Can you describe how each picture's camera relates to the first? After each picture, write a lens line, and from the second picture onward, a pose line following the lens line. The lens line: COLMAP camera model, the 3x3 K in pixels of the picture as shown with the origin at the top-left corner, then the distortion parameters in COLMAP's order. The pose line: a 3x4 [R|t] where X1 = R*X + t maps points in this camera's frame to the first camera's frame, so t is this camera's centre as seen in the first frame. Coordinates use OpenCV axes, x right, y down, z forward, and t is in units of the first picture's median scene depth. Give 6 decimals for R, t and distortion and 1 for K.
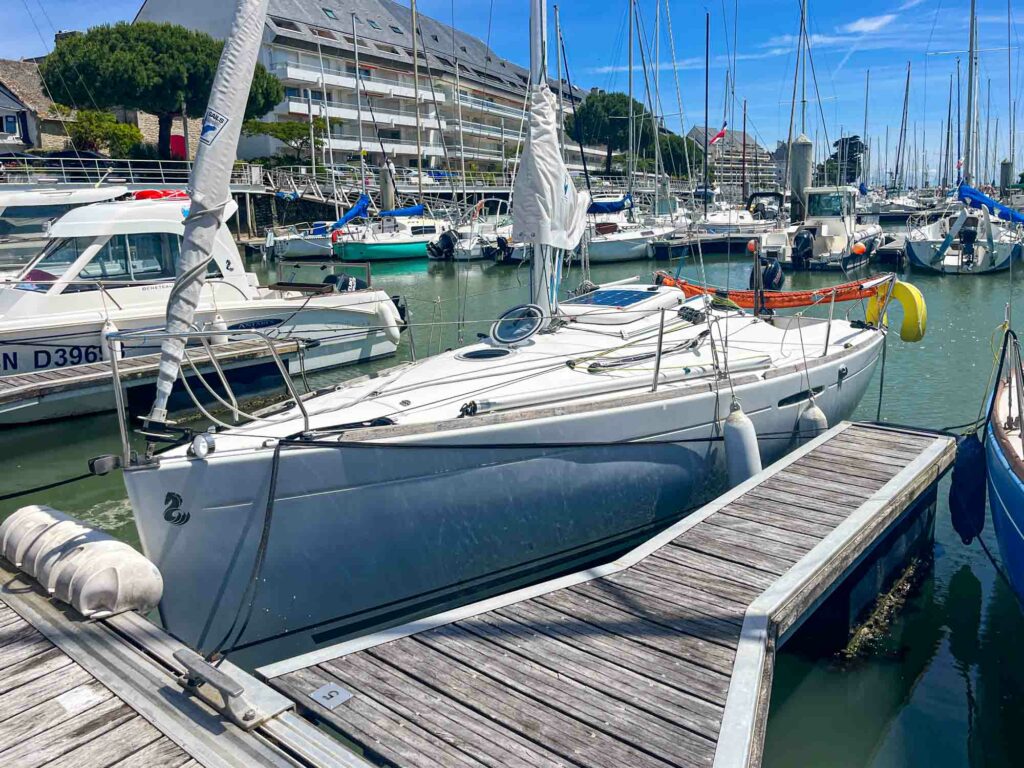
lens RADIAL K [[824.3, 0, 512.0], [0, 824.3, 384.0], [0, 0, 1]] dist [0.072634, -0.071964]
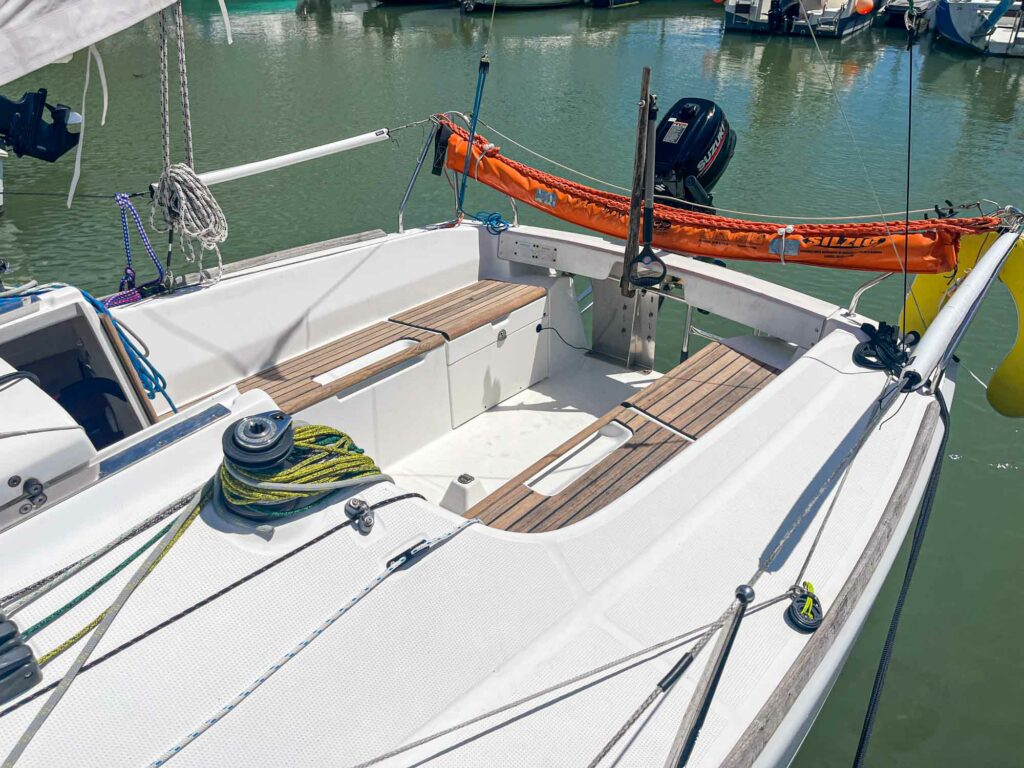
lens RADIAL K [[824.3, 0, 512.0], [0, 824.3, 384.0], [0, 0, 1]] dist [0.072634, -0.071964]
pose [[0.998650, 0.010109, 0.050952, 0.089718], [-0.024346, 0.957563, 0.287194, -0.053888], [-0.045886, -0.288047, 0.956516, 0.253449]]
